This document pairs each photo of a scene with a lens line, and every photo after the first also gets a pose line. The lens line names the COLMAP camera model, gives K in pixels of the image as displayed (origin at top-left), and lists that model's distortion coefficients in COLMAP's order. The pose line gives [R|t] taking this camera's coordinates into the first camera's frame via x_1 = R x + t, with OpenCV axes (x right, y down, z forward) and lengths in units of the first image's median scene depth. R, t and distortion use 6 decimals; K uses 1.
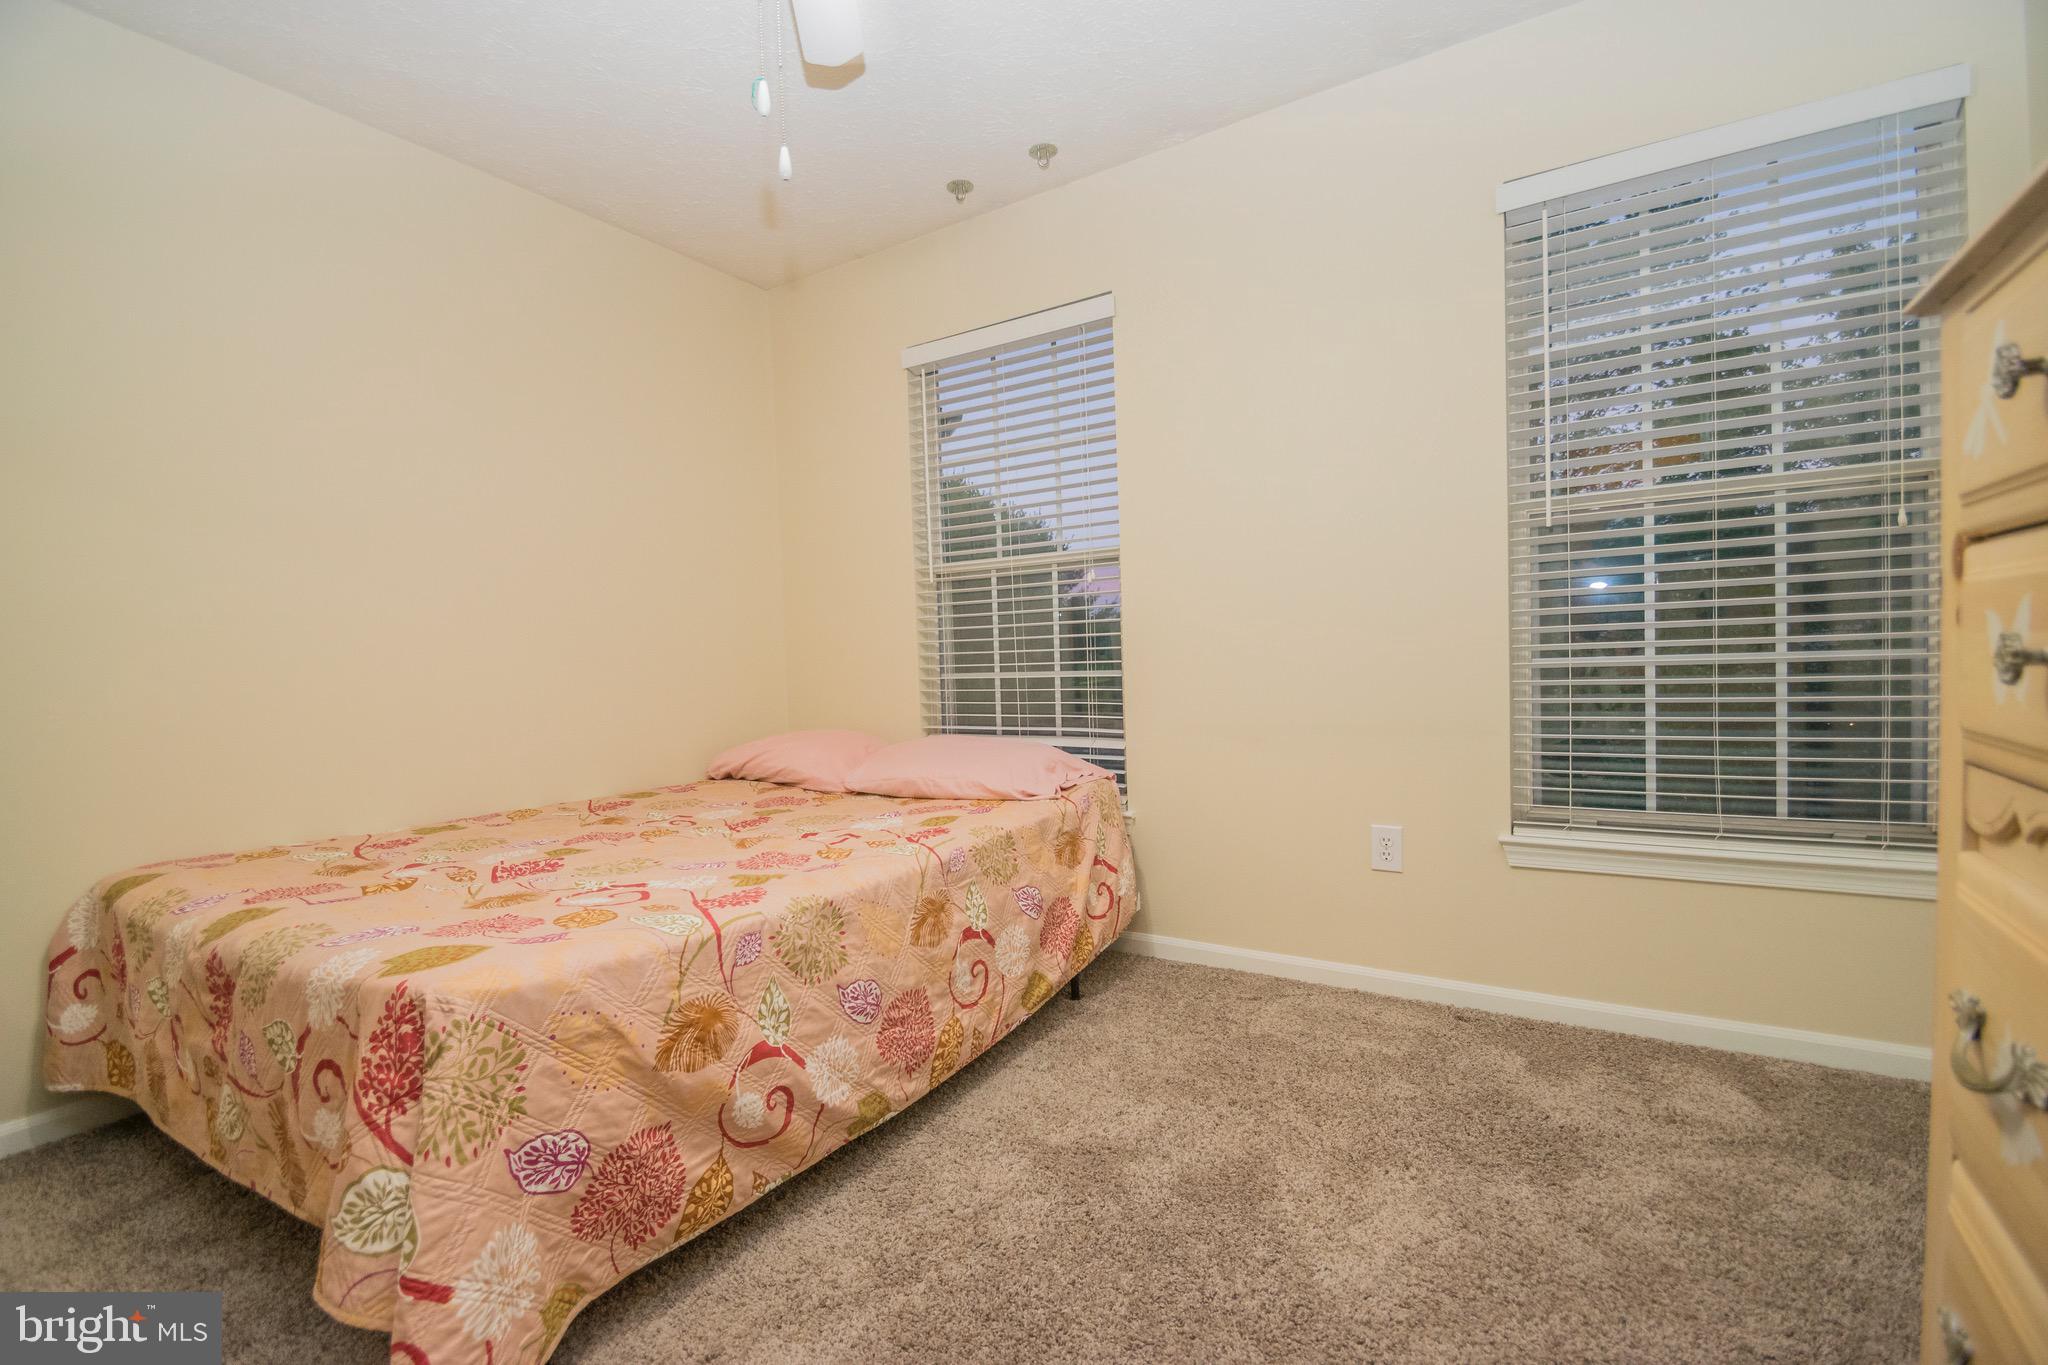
lens RADIAL K [[928.4, 0, 1036.3], [0, 928.4, 693.2], [0, 0, 1]] dist [0.011590, -0.014005]
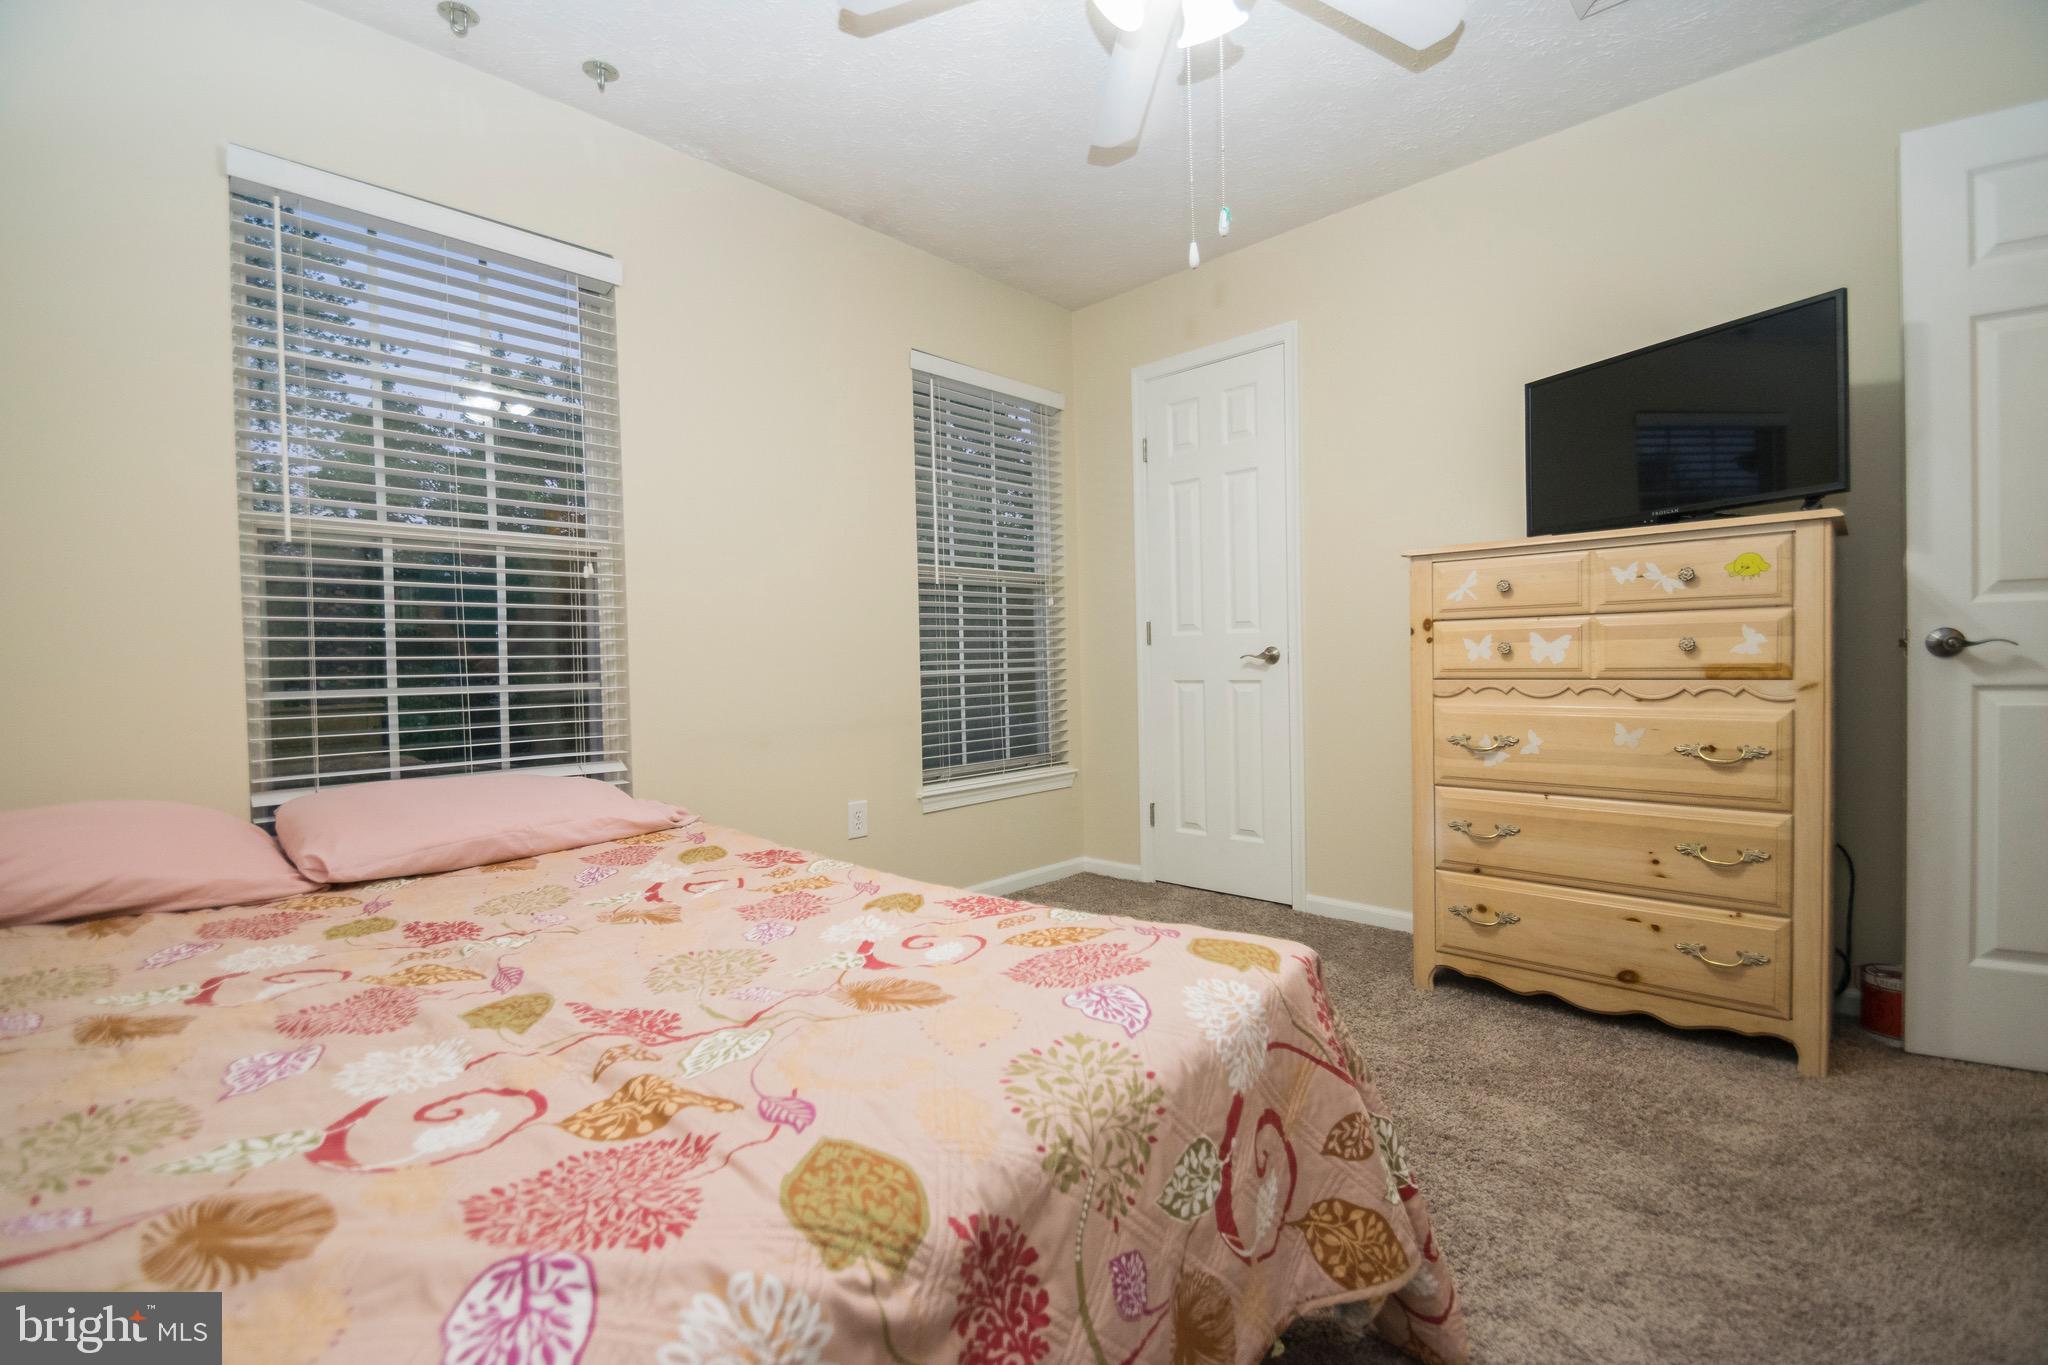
lens RADIAL K [[928.4, 0, 1029.2], [0, 928.4, 689.5], [0, 0, 1]] dist [0.011590, -0.014005]
pose [[0.167493, -0.002697, 0.985870, -0.672133], [0.050947, 0.998684, -0.005924, 0.007478], [-0.984556, 0.051219, 0.167409, 0.440370]]
